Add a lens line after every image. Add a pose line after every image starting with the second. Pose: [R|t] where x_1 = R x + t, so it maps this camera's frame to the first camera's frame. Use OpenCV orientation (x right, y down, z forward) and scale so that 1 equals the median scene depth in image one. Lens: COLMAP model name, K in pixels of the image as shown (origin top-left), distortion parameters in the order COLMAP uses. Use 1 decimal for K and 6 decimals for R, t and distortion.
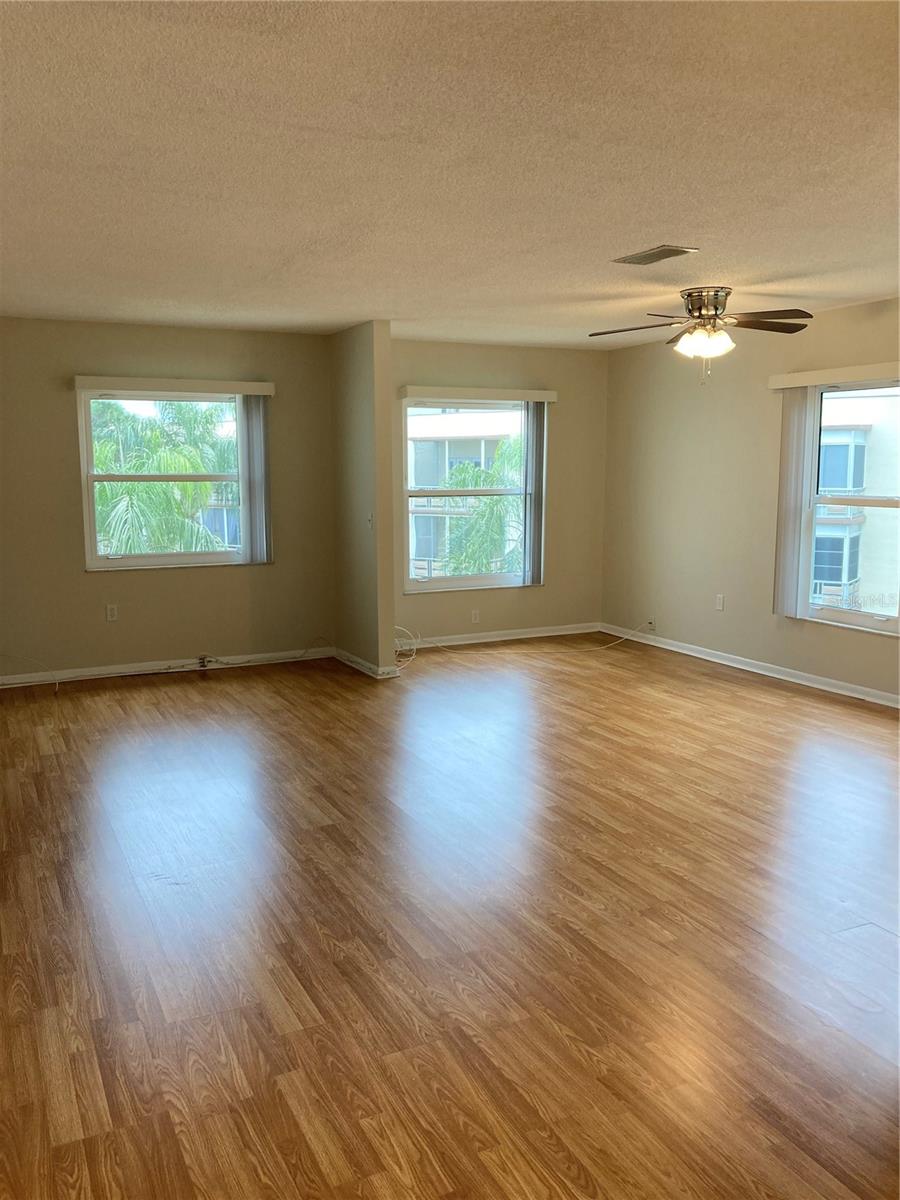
lens RADIAL K [[988.0, 0, 428.0], [0, 988.0, 597.5], [0, 0, 1]] dist [0.034661, -0.008367]
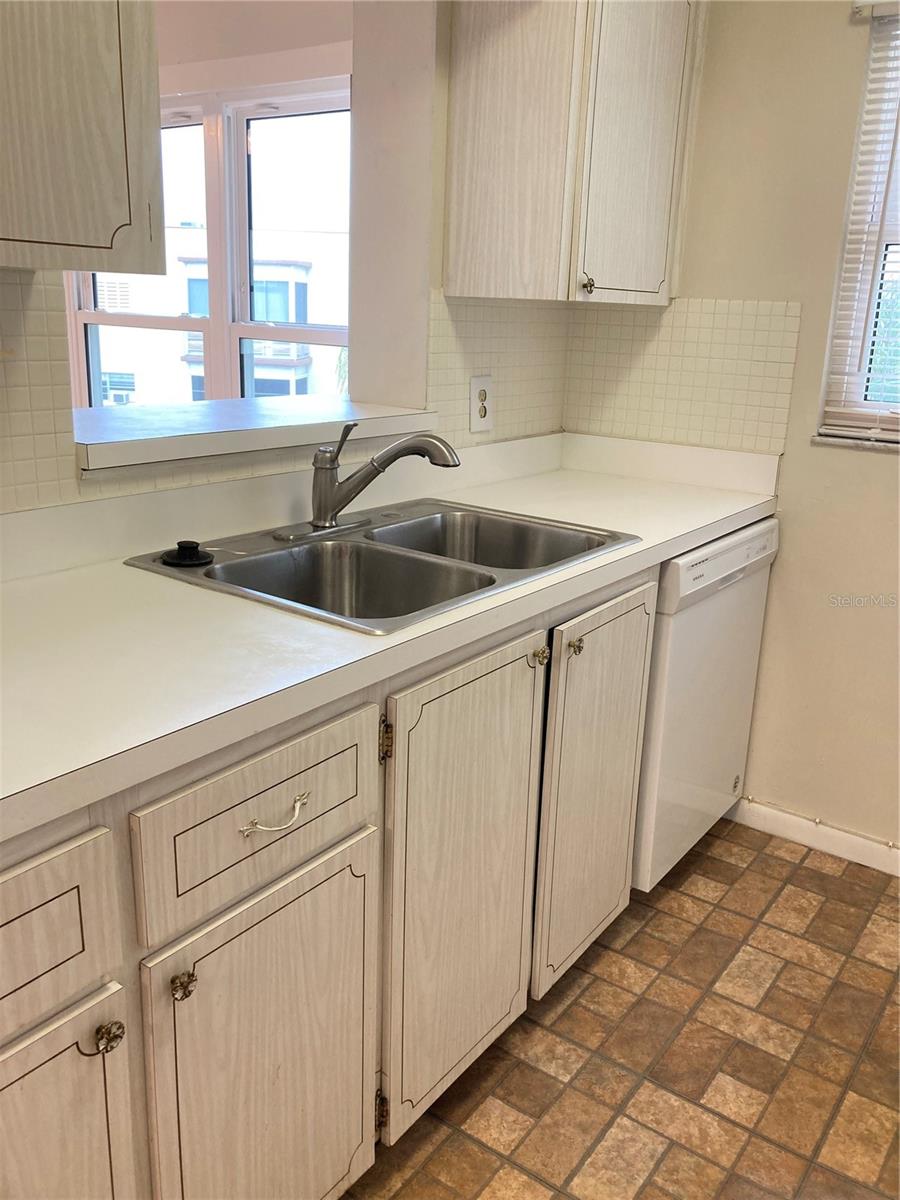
lens RADIAL K [[986.0, 0, 455.4], [0, 986.0, 585.2], [0, 0, 1]] dist [0.014692, -0.003705]
pose [[0.871833, -0.094350, 0.480629, 0.396266], [0.023754, 0.988262, 0.150913, -0.004309], [-0.489226, -0.120154, 0.863841, 0.243650]]
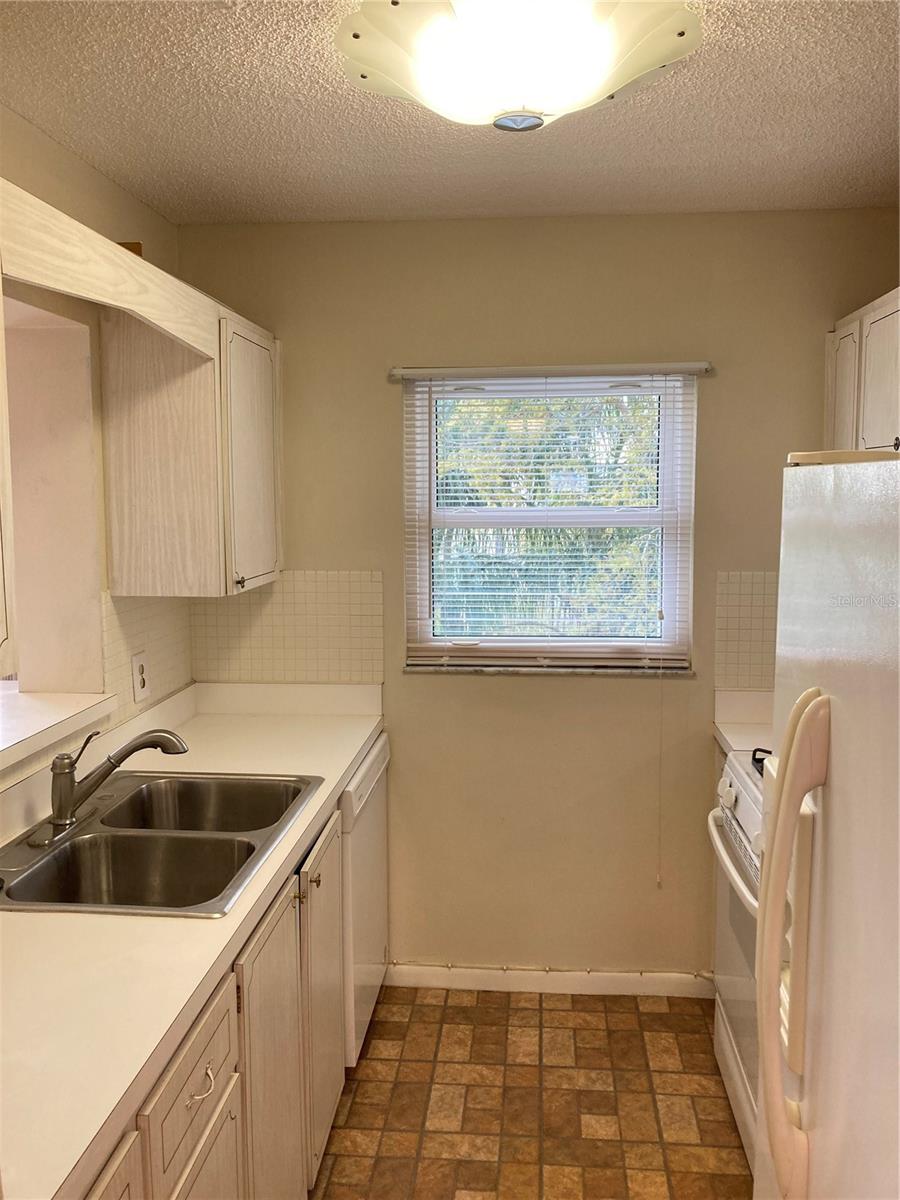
lens RADIAL K [[995.9, 0, 450.0], [0, 995.9, 600.0], [0, 0, 1]] dist [0.038521, 0.004769]
pose [[0.504133, -0.096727, 0.858192, 0.271490], [0.117446, 0.992155, 0.042834, -0.059679], [-0.855603, 0.079197, 0.511538, 0.228761]]
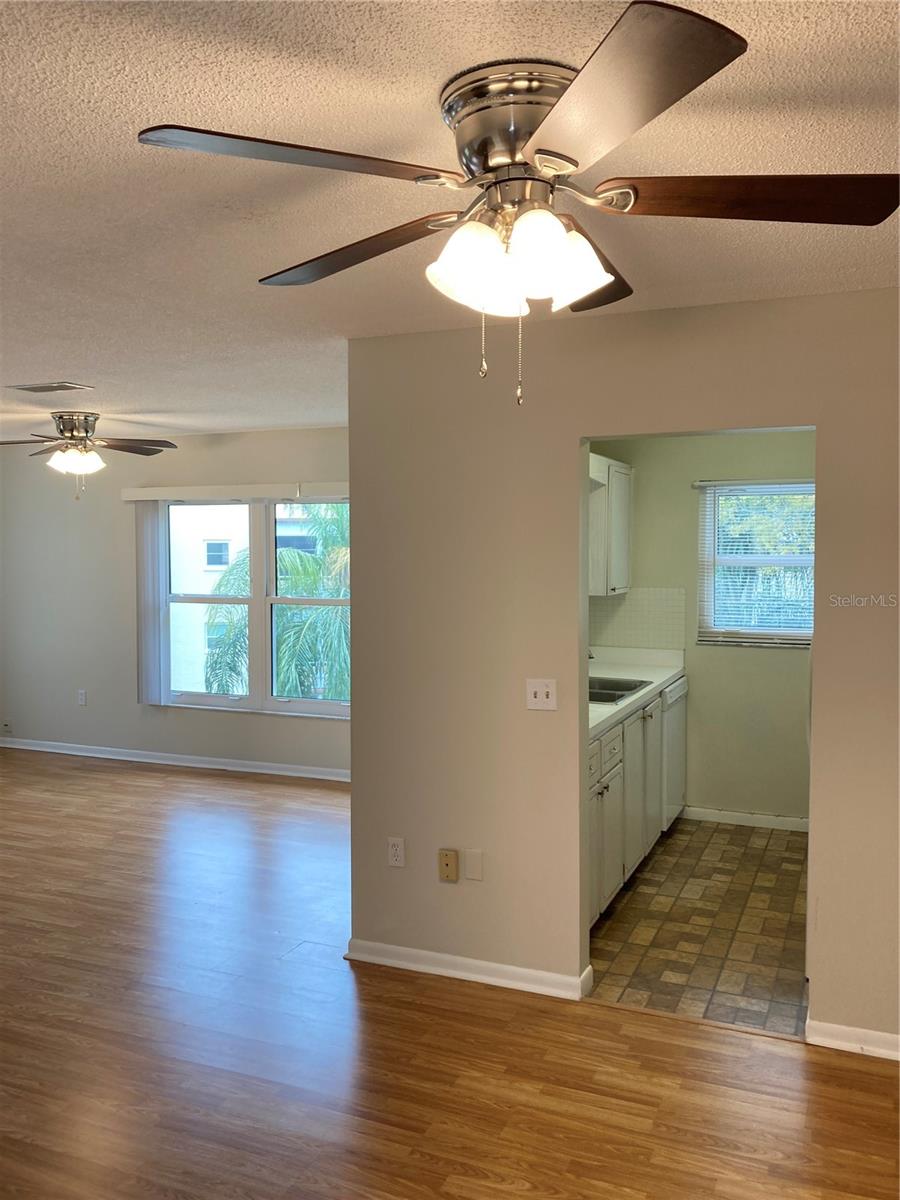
lens RADIAL K [[989.7, 0, 460.0], [0, 989.7, 585.9], [0, 0, 1]] dist [0.010236, 0.011685]
pose [[0.741914, -0.024980, 0.670030, -0.142774], [0.089397, 0.994069, -0.061928, -0.015613], [-0.664509, 0.105844, 0.739747, -0.069155]]
